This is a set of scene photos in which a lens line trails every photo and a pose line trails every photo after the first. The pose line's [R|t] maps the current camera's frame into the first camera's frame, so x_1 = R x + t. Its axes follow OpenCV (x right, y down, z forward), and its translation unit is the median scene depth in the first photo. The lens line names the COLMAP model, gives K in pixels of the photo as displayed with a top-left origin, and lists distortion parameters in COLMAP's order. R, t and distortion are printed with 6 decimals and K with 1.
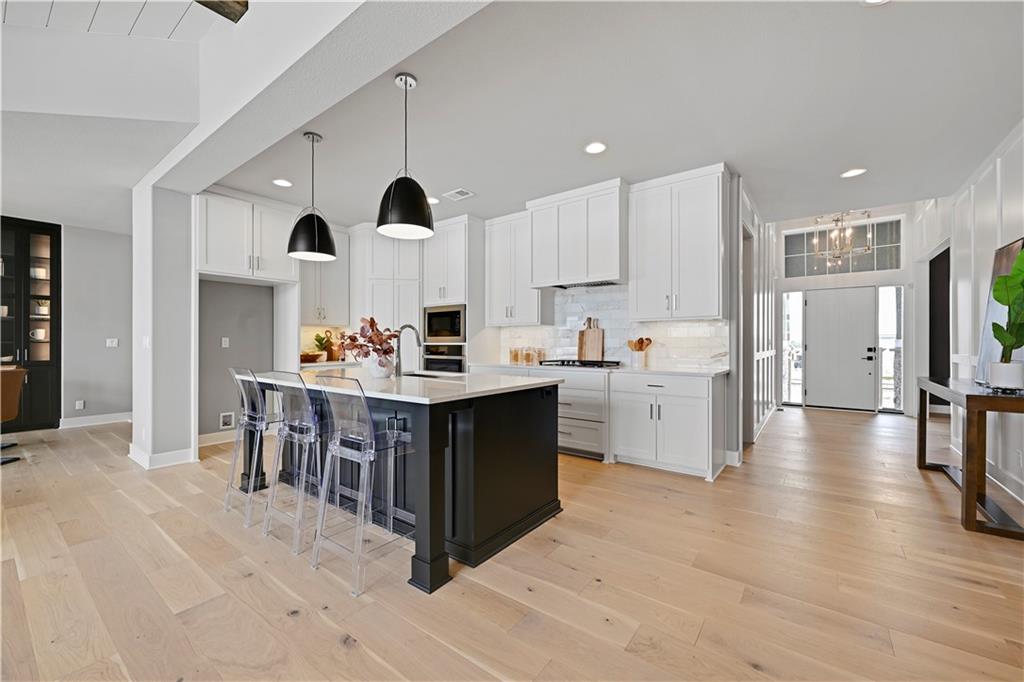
lens RADIAL K [[406.9, 0, 512.0], [0, 406.9, 341.0], [0, 0, 1]] dist [-0.000207, -0.000073]
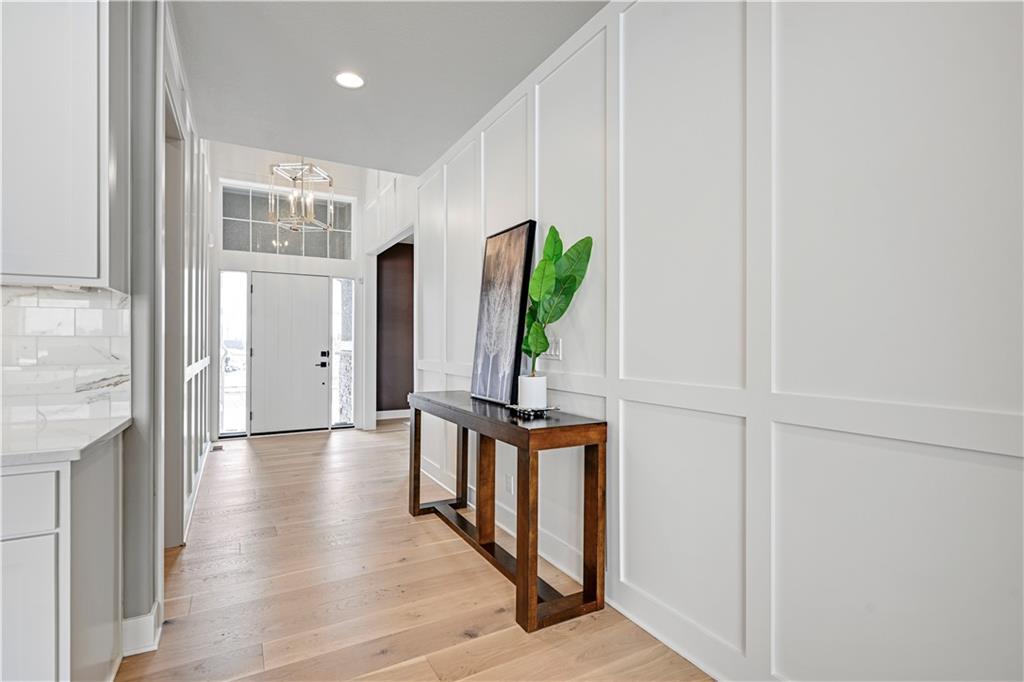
lens RADIAL K [[487.1, 0, 512.0], [0, 487.1, 341.0], [0, 0, 1]] dist [-0.012950, 0.000087]
pose [[0.402265, 0.002162, 0.915521, 0.142837], [-0.003058, 0.999995, -0.001018, -0.004322], [-0.915518, -0.002390, 0.402270, 0.265845]]
